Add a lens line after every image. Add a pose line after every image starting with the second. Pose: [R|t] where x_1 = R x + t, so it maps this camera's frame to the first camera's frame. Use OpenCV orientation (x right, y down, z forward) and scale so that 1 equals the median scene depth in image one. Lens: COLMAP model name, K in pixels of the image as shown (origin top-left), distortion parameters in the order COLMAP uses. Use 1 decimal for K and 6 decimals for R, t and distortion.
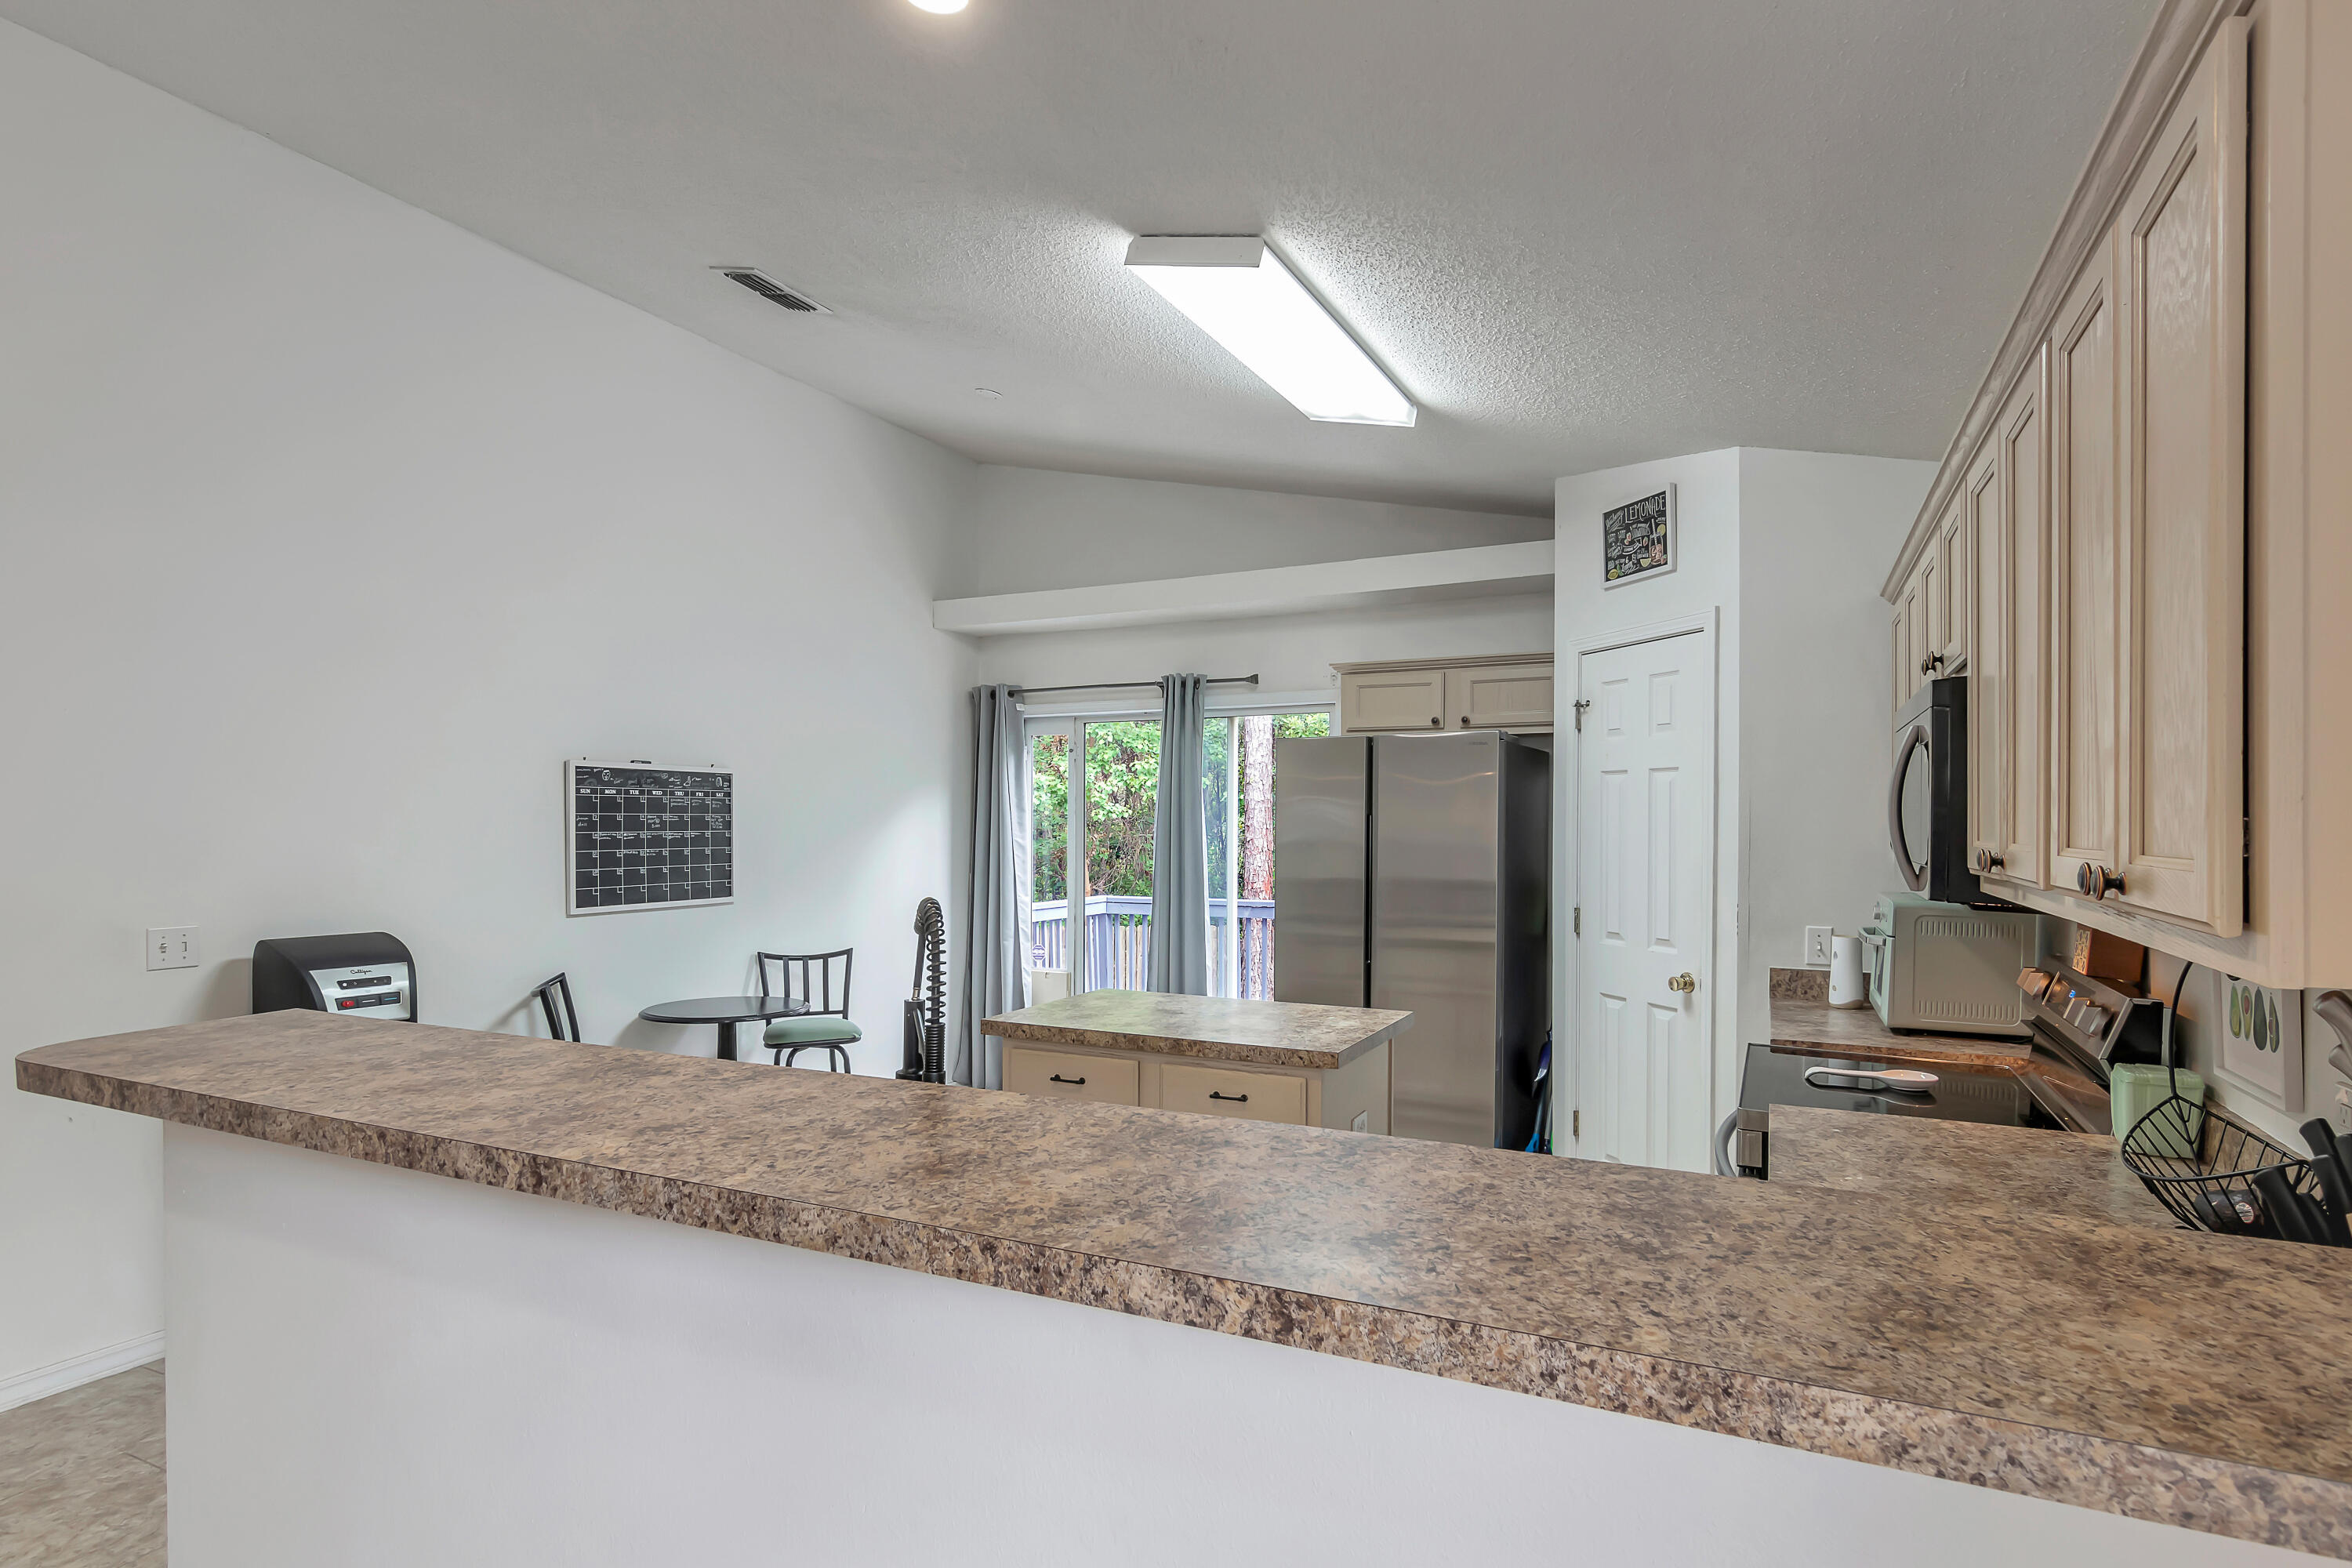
lens RADIAL K [[1210.0, 0, 1178.3], [0, 1210.0, 847.1], [0, 0, 1]] dist [0.000874, -0.000007]
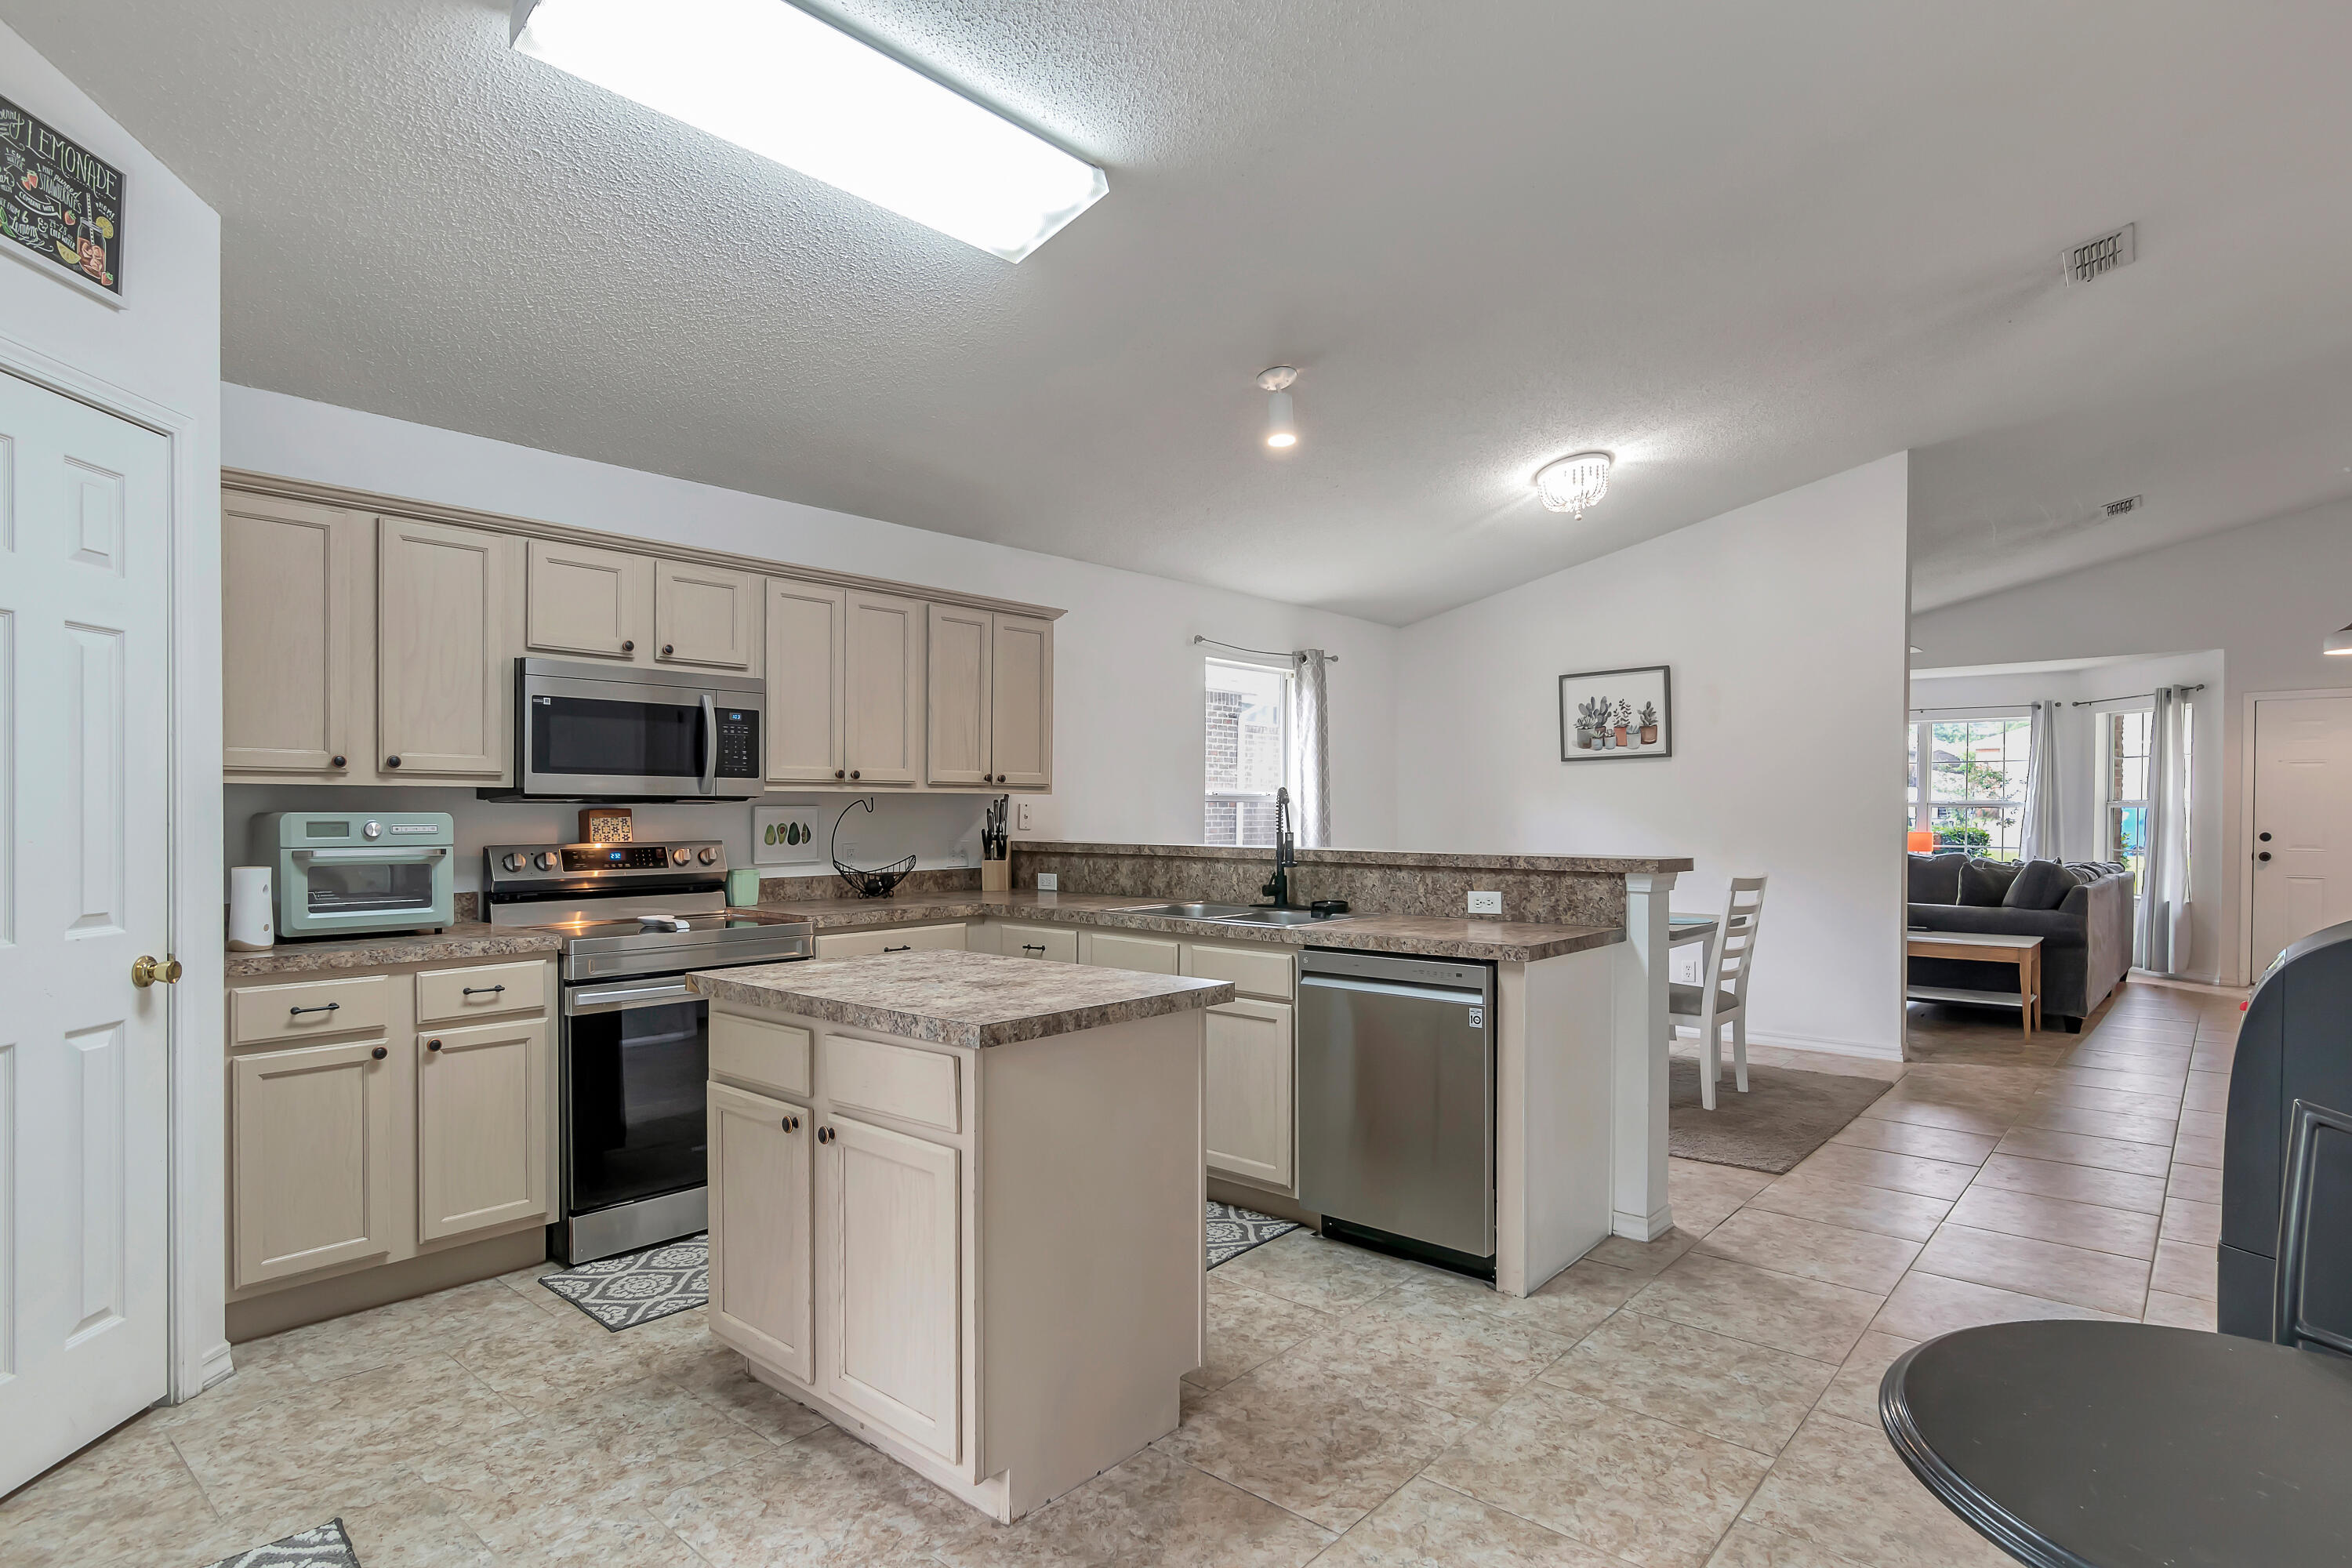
lens RADIAL K [[1212.4, 0, 1202.2], [0, 1212.4, 824.1], [0, 0, 1]] dist [-0.000600, -0.000583]
pose [[-0.969143, -0.005510, 0.246439, -0.240157], [0.003041, 0.999407, 0.034304, 0.011950], [-0.246482, 0.033995, -0.968551, 1.271805]]
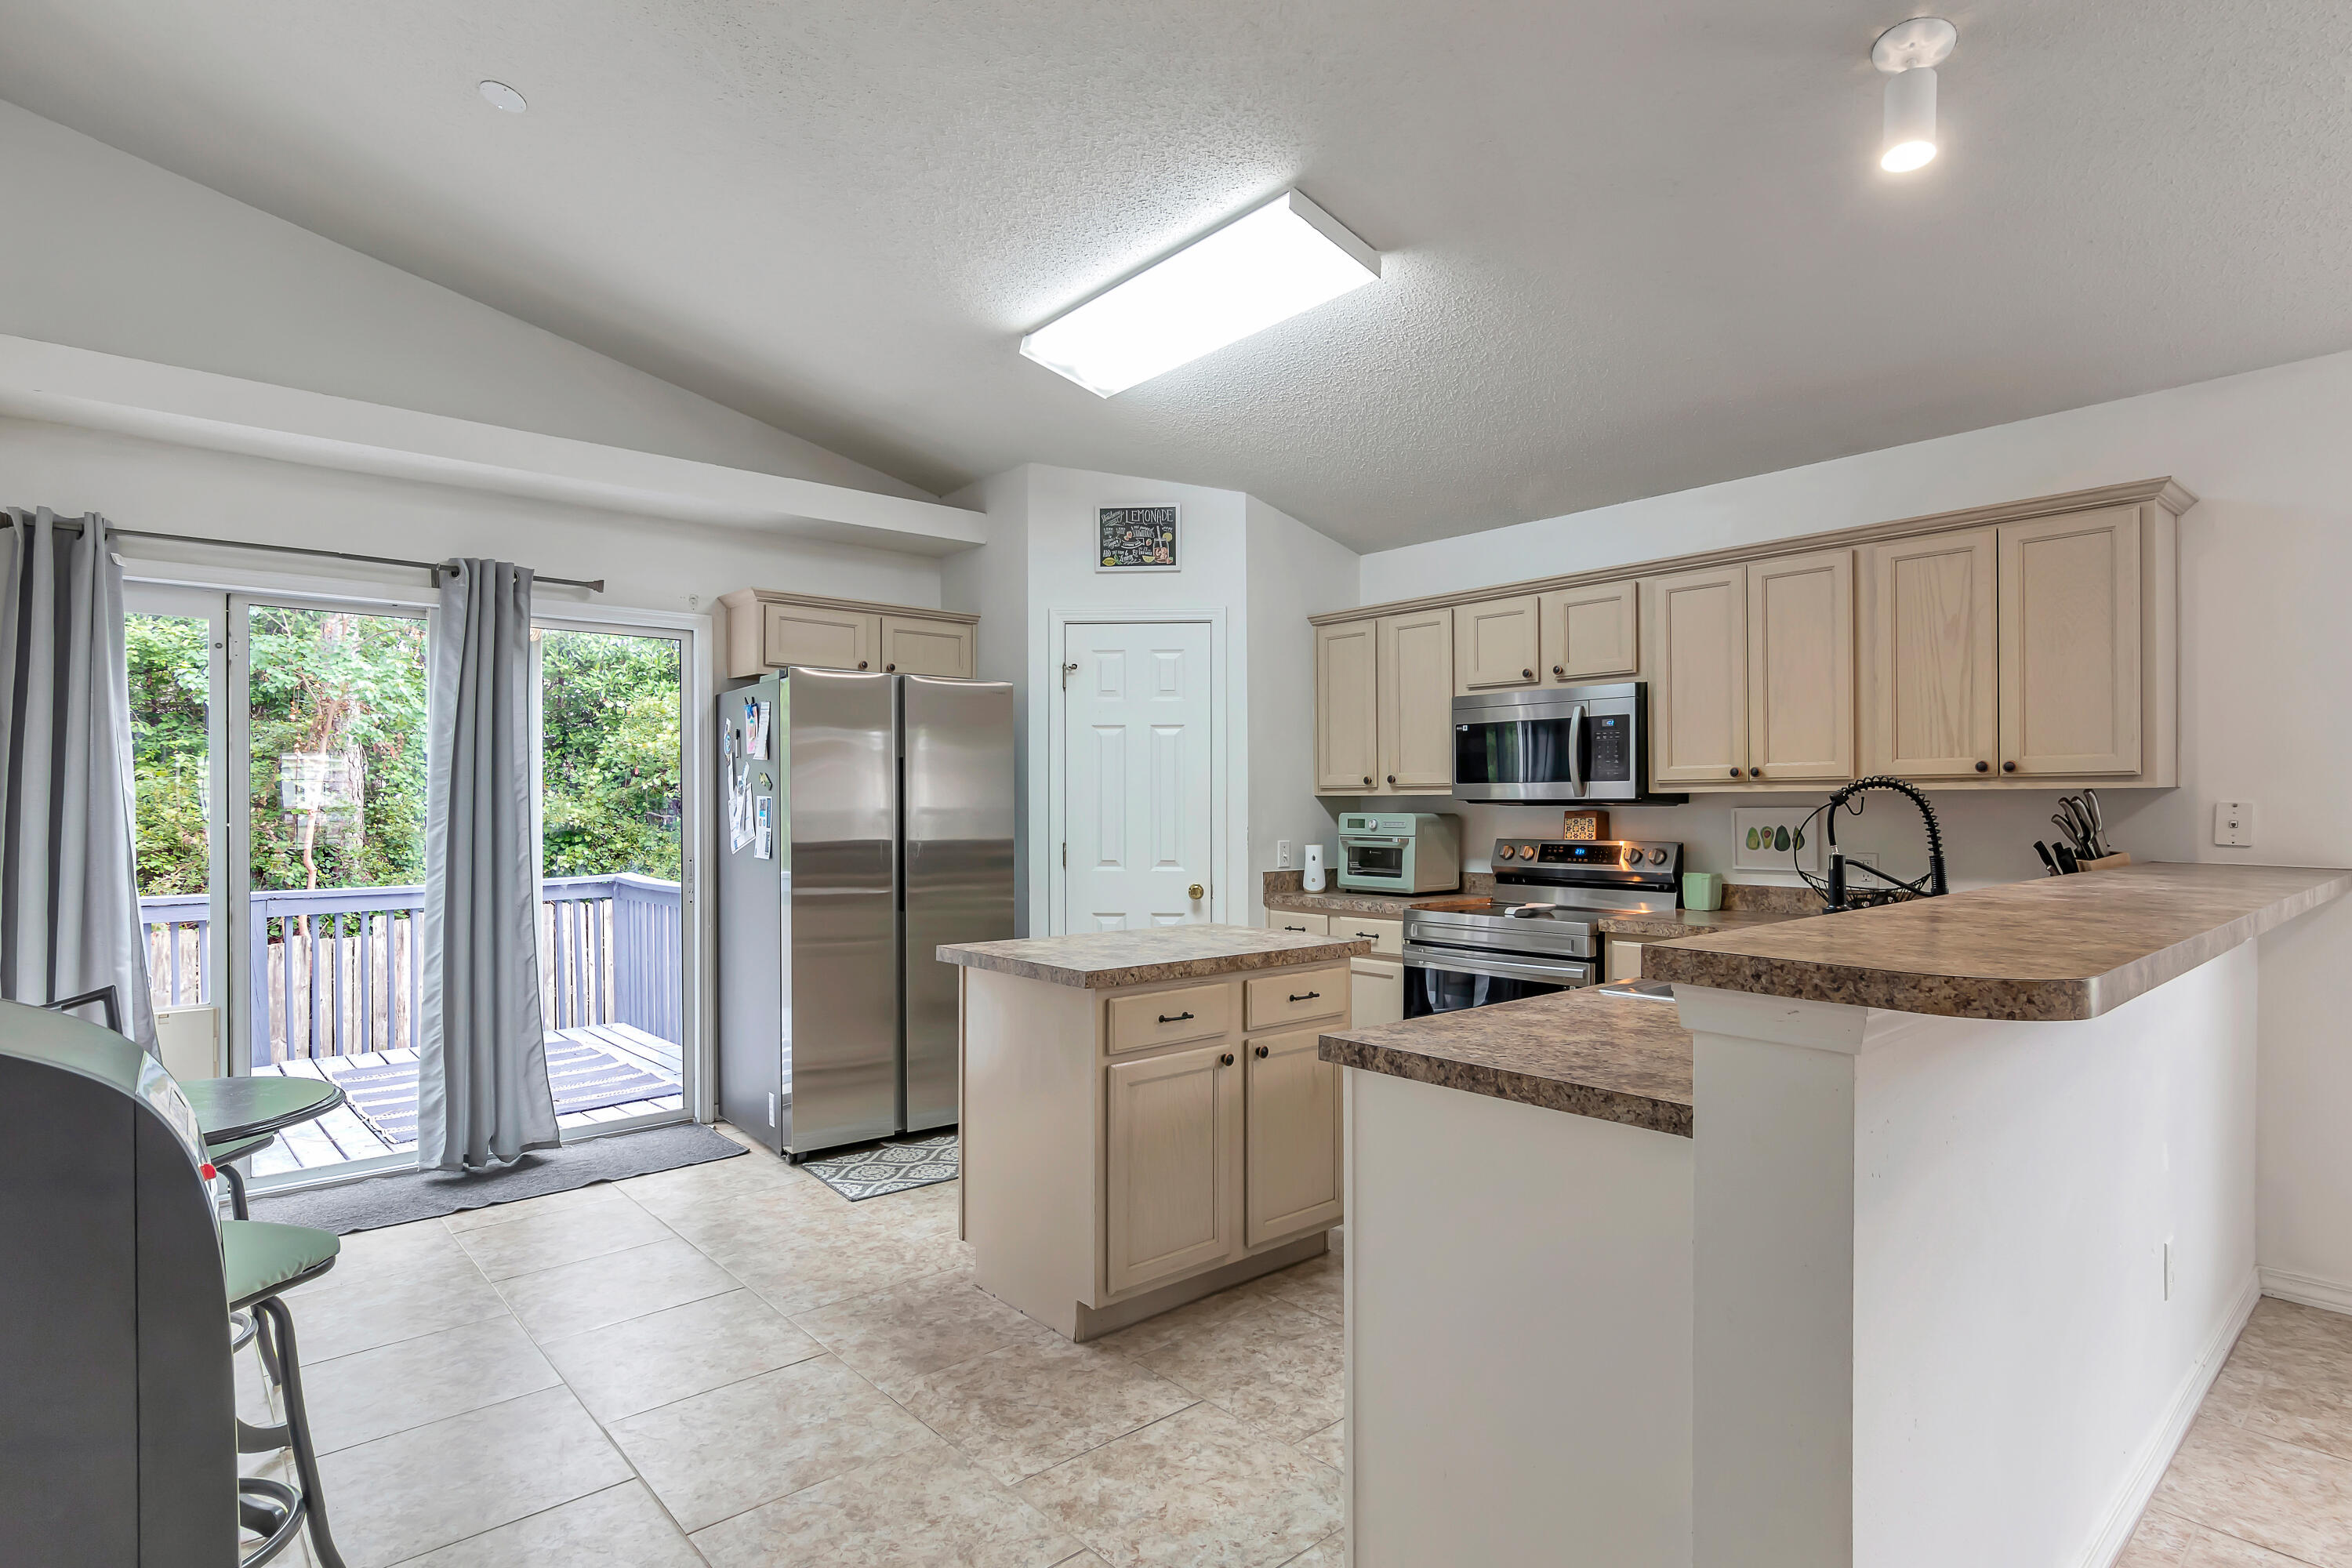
lens RADIAL K [[1201.9, 0, 1181.2], [0, 1201.9, 809.4], [0, 0, 1]] dist [0.001480, 0.000095]
pose [[0.382060, -0.004862, 0.924125, -0.663514], [0.023613, 0.999711, -0.004502, 0.025325], [-0.923836, 0.023541, 0.382064, 0.448267]]
